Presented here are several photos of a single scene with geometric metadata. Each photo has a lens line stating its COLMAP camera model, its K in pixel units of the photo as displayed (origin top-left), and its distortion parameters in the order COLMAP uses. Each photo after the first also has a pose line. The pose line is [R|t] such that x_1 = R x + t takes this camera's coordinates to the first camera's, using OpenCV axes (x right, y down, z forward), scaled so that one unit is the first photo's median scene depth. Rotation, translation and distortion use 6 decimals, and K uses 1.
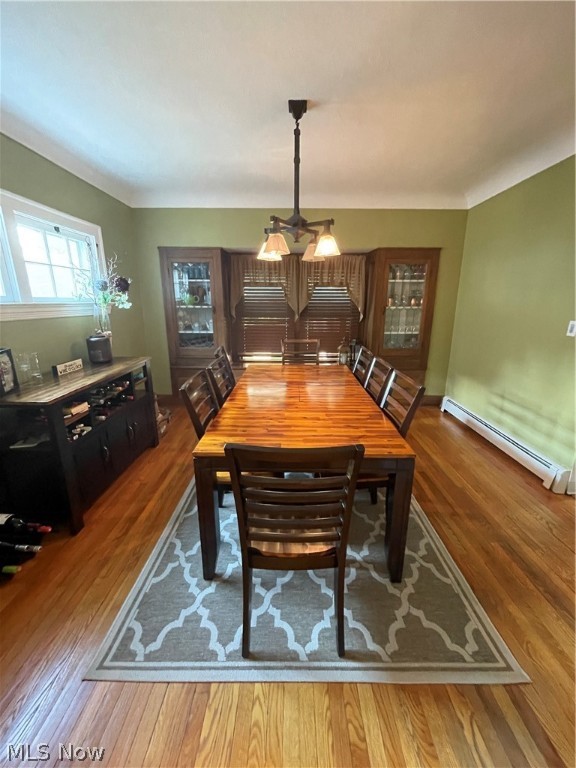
lens RADIAL K [[313.6, 0, 287.6], [0, 313.6, 380.4], [0, 0, 1]] dist [-0.003317, 0.001221]
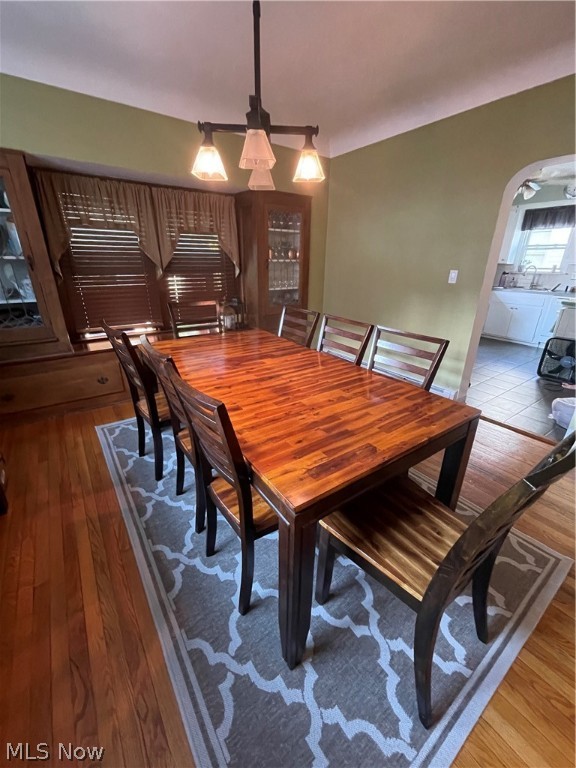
lens RADIAL K [[313.6, 0, 286.8], [0, 313.6, 380.9], [0, 0, 1]] dist [-0.003317, 0.001221]
pose [[0.807666, -0.204923, 0.552885, -0.410571], [0.134807, 0.977005, 0.165190, -0.065404], [-0.574023, -0.058885, 0.816719, 0.390928]]
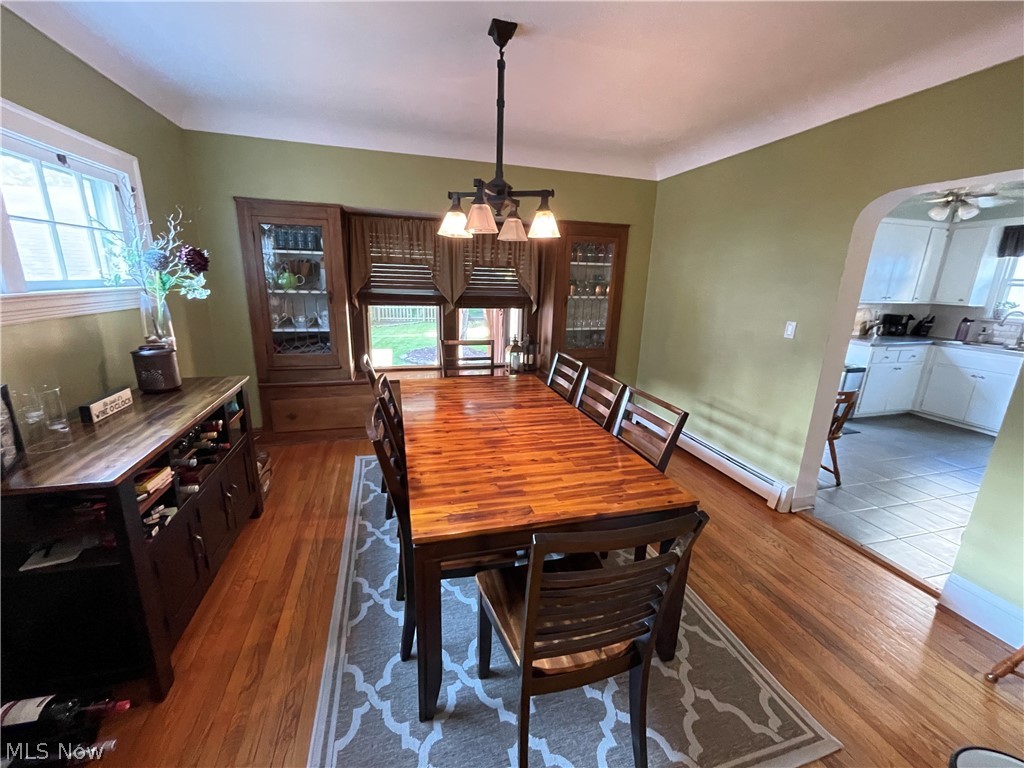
lens RADIAL K [[418.2, 0, 509.3], [0, 418.2, 381.4], [0, 0, 1]] dist [-0.003317, 0.001221]
pose [[0.959458, -0.043635, 0.278454, -0.238063], [0.043008, 0.999040, 0.008365, -0.068876], [-0.278551, 0.003950, 0.960413, 0.073050]]
